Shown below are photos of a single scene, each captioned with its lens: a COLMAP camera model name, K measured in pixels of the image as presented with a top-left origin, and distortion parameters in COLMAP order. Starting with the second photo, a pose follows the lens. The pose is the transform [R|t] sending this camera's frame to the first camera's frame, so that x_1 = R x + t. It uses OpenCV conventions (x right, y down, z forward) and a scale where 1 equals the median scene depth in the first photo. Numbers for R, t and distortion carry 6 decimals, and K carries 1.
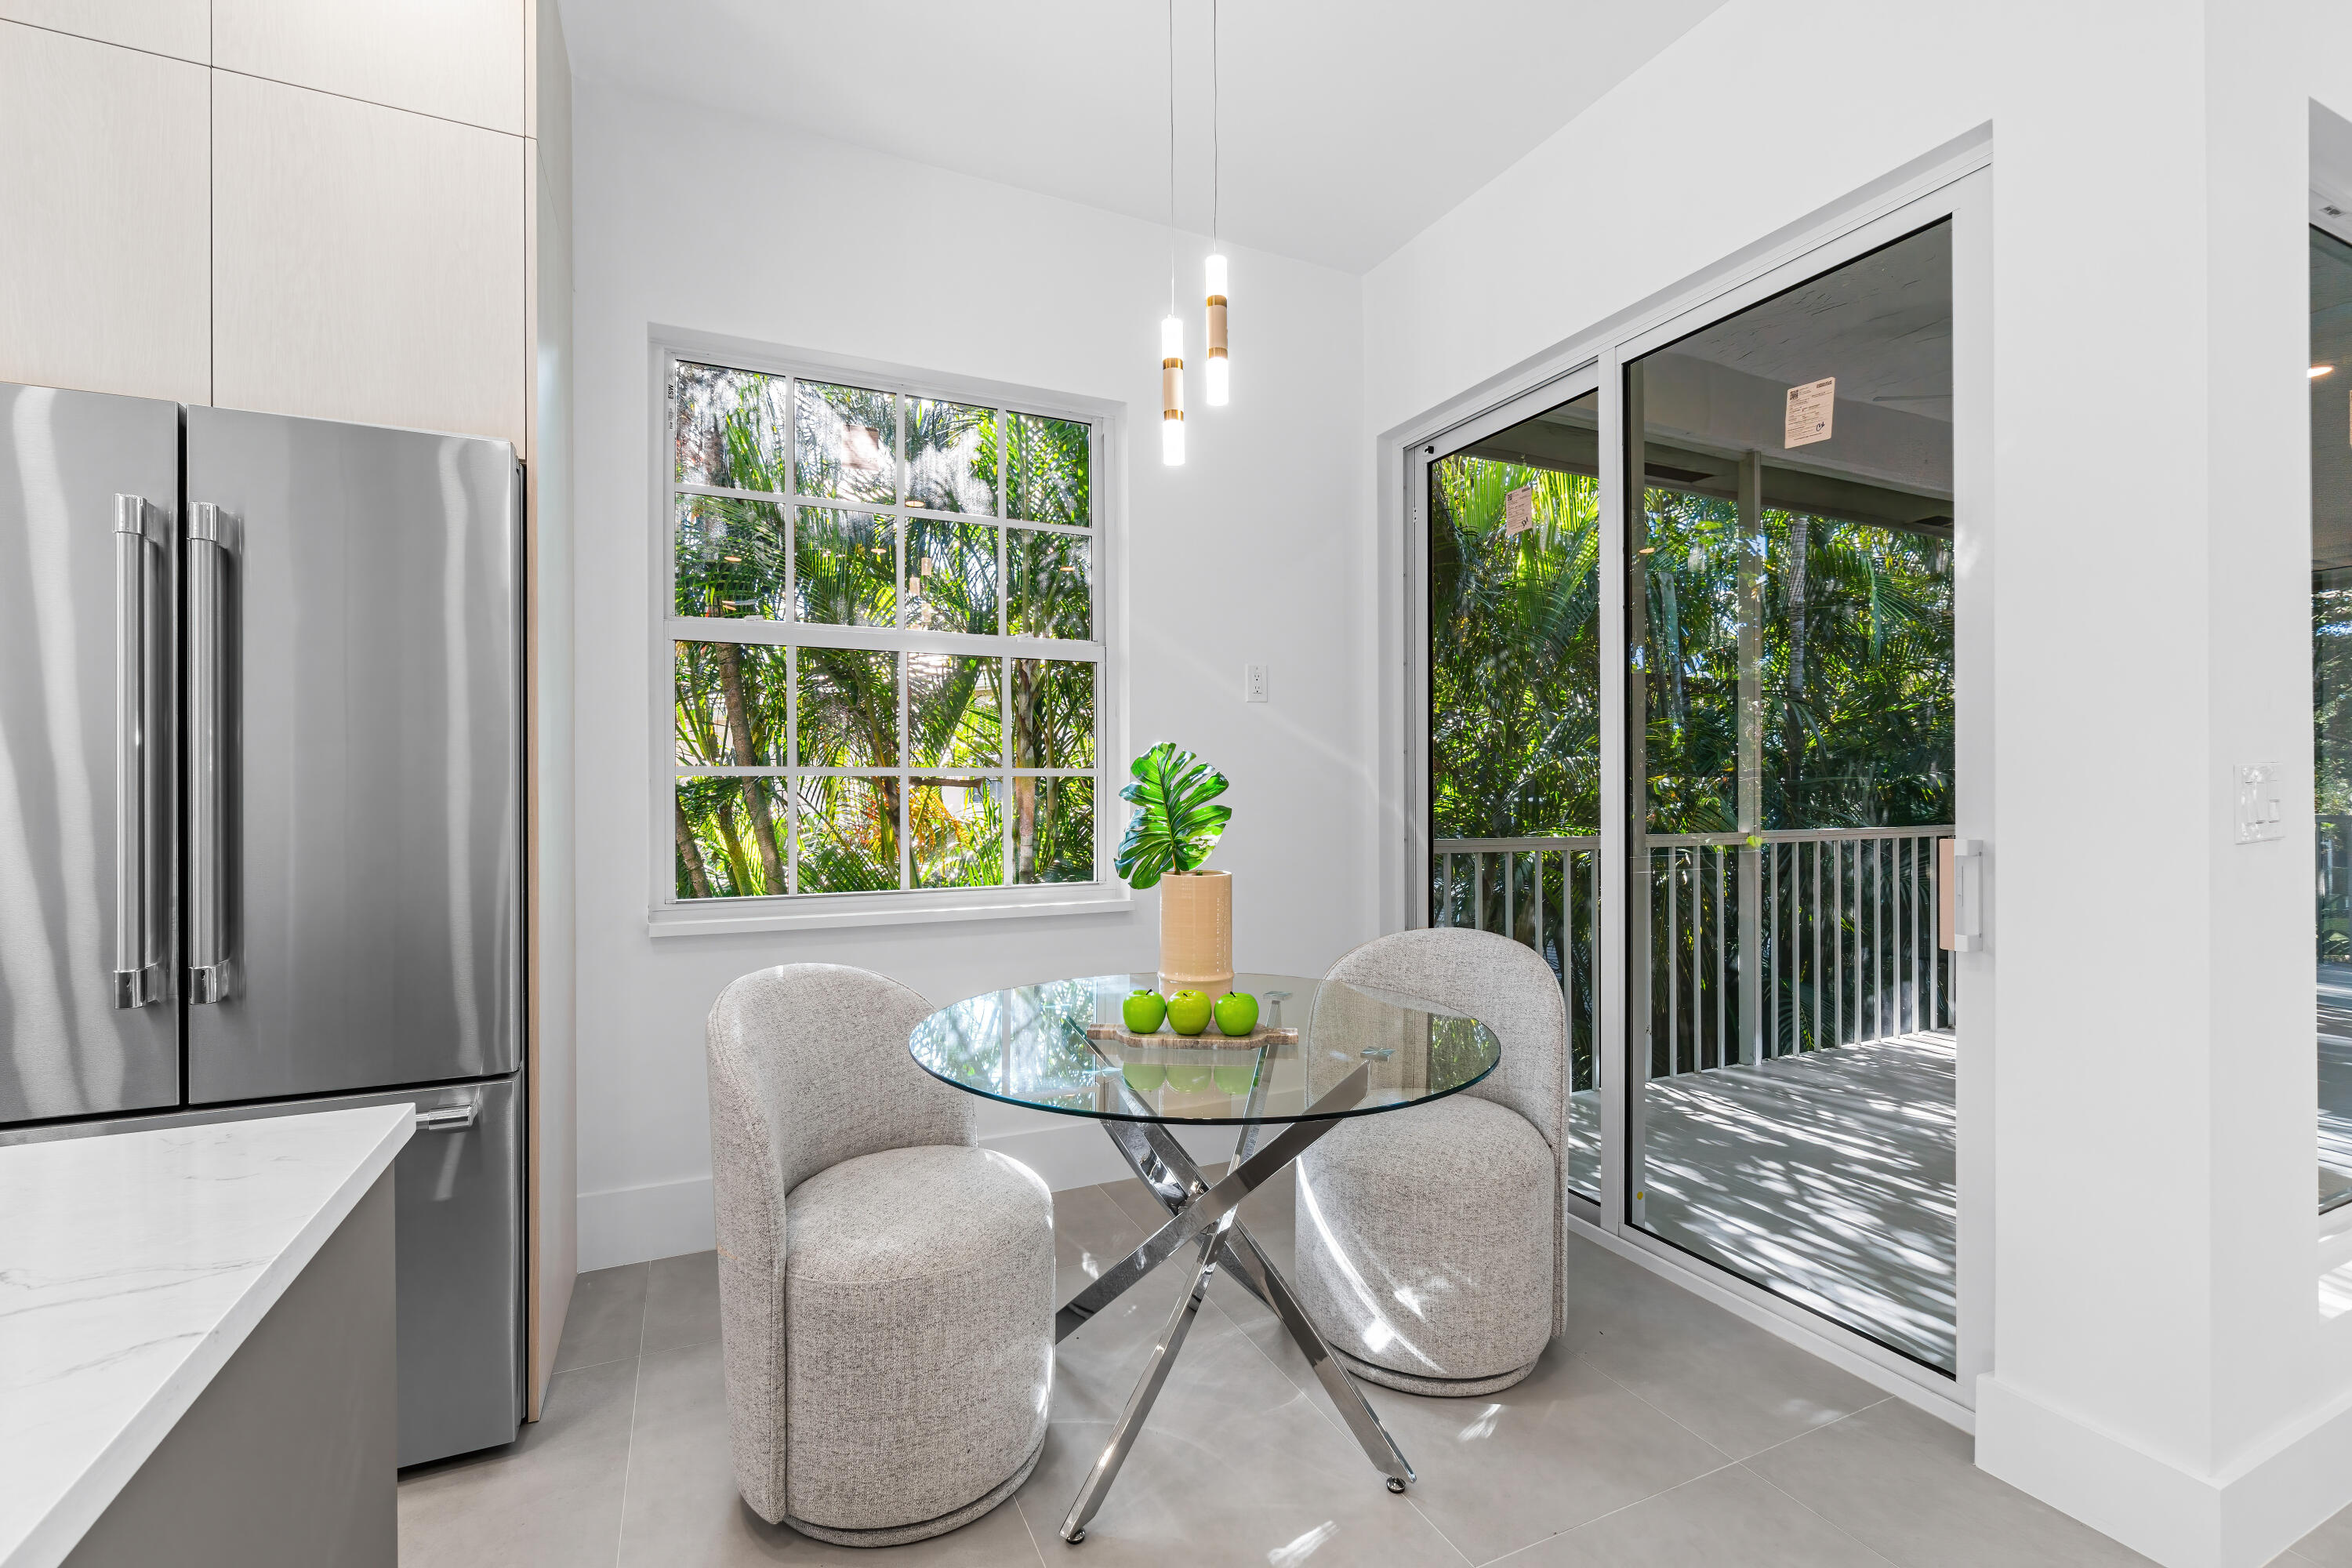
lens RADIAL K [[1027.0, 0, 1143.2], [0, 1027.0, 786.2], [0, 0, 1]] dist [-0.001013, 0.000423]
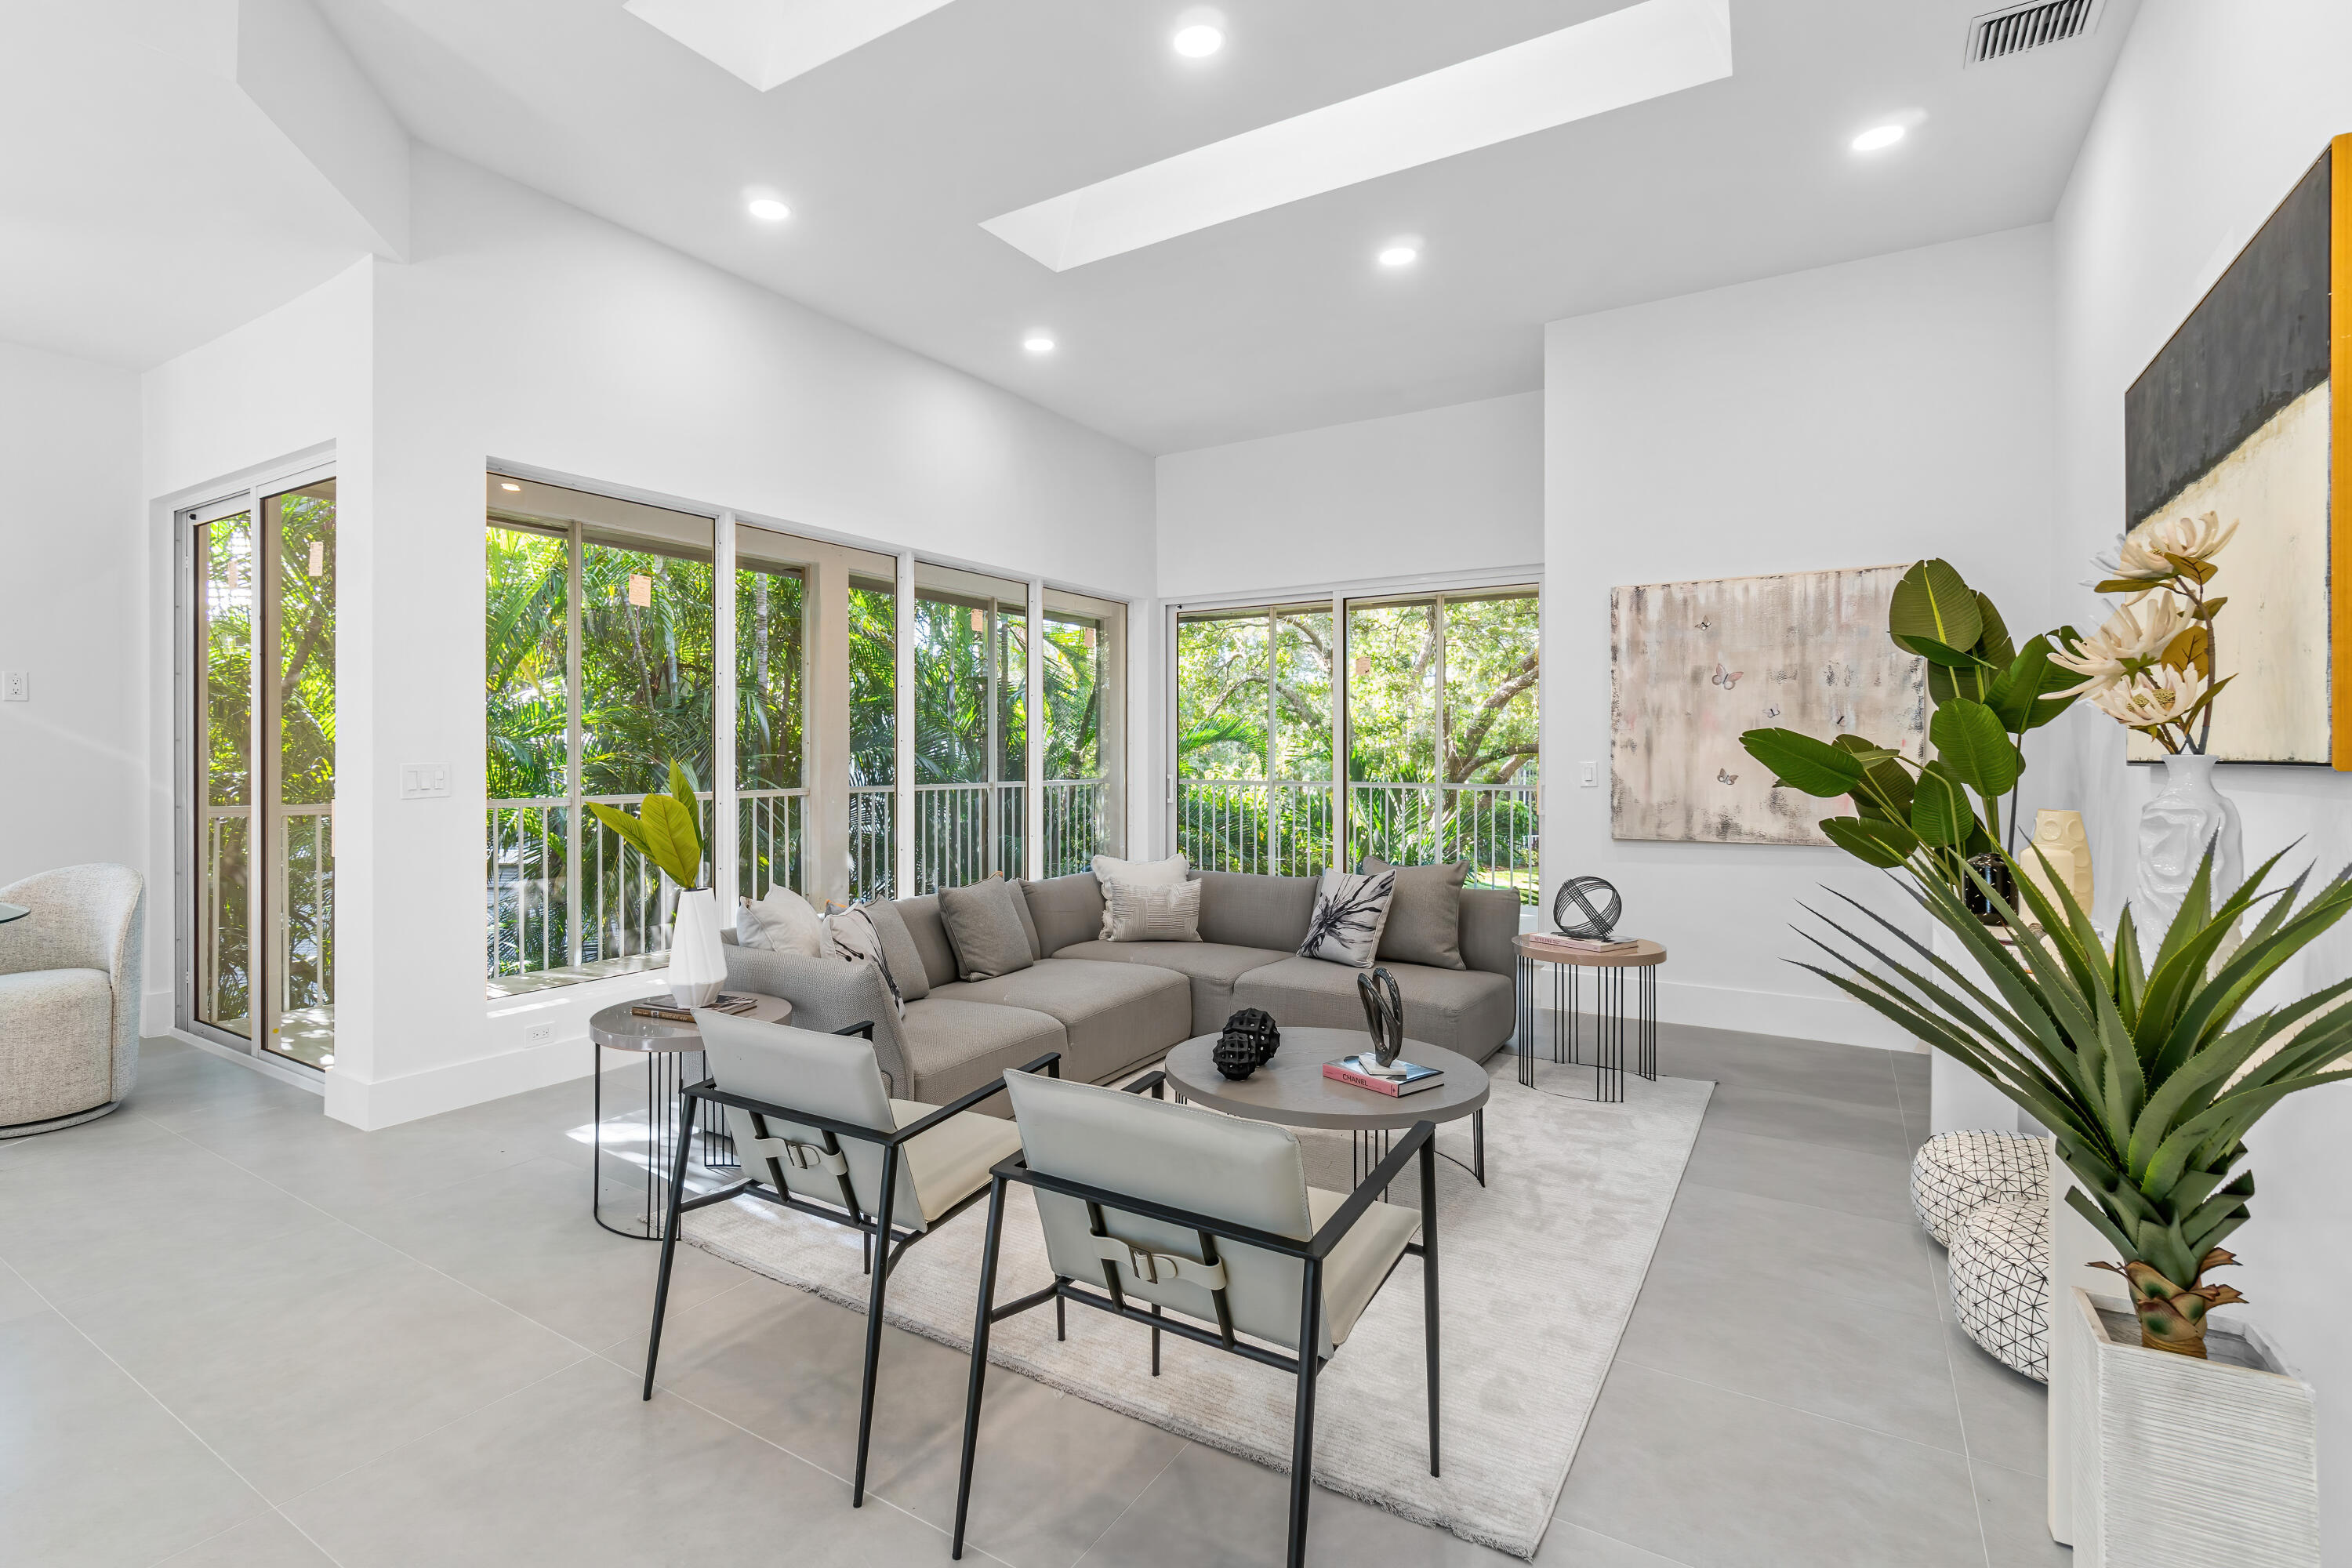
lens RADIAL K [[1130.6, 0, 1050.2], [0, 1130.6, 755.6], [0, 0, 1]] dist [0.000434, -0.000196]
pose [[0.850767, 0.002366, 0.525538, 0.672506], [-0.004657, 0.999985, 0.003038, -0.036022], [-0.525523, -0.005032, 0.850764, -1.259192]]
